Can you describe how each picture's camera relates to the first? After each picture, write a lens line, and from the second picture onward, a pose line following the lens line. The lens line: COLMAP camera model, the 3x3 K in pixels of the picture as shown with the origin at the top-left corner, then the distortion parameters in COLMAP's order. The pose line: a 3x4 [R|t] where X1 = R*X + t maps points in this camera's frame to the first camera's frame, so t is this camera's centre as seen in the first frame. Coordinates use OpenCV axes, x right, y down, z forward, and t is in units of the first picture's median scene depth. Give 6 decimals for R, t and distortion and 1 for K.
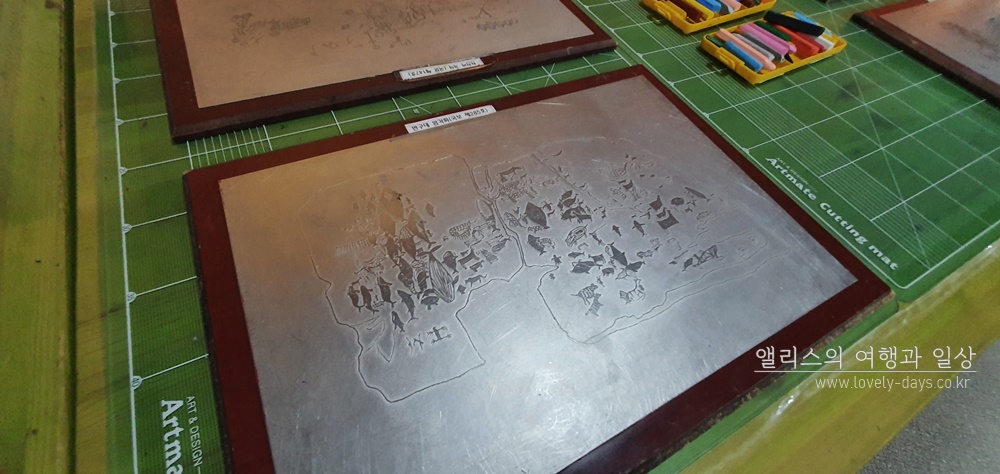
lens RADIAL K [[396.3, 0, 497.0], [0, 396.3, 239.1], [0, 0, 1]] dist [0.007621, 0.000353]
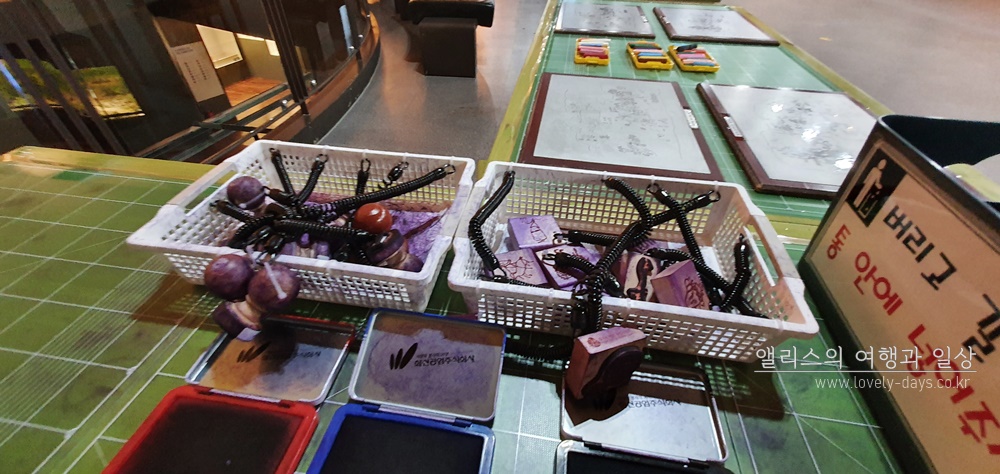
lens RADIAL K [[396.3, 0, 497.0], [0, 396.3, 239.1], [0, 0, 1]] dist [0.007621, 0.000353]
pose [[0.613357, -0.587928, 0.527384, -1.843066], [0.683381, 0.729819, 0.018819, -0.601295], [-0.395959, 0.348862, 0.849418, -0.060548]]
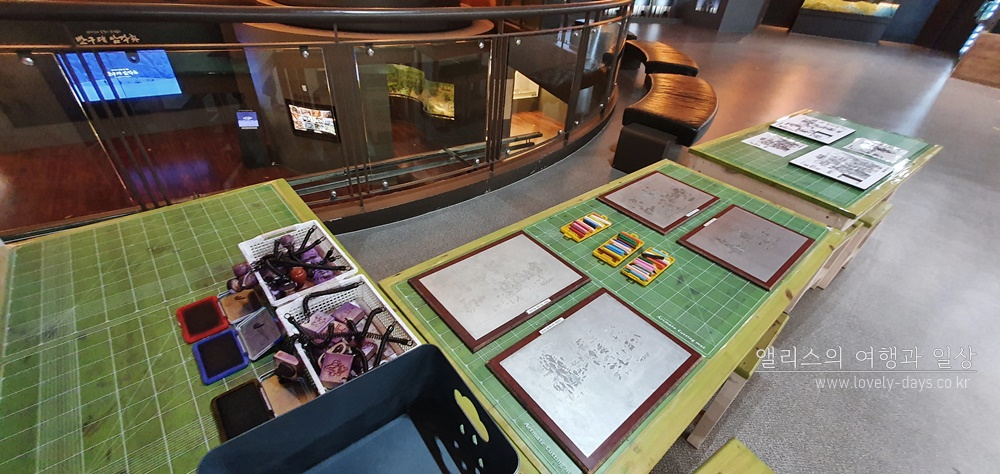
lens RADIAL K [[398.9, 0, 496.8], [0, 398.9, 239.6], [0, 0, 1]] dist [0.009084, -0.000378]
pose [[0.976949, -0.160101, 0.141206, -0.647841], [0.197433, 0.929199, -0.312424, -0.043016], [-0.081189, 0.333101, 0.939389, -1.524306]]
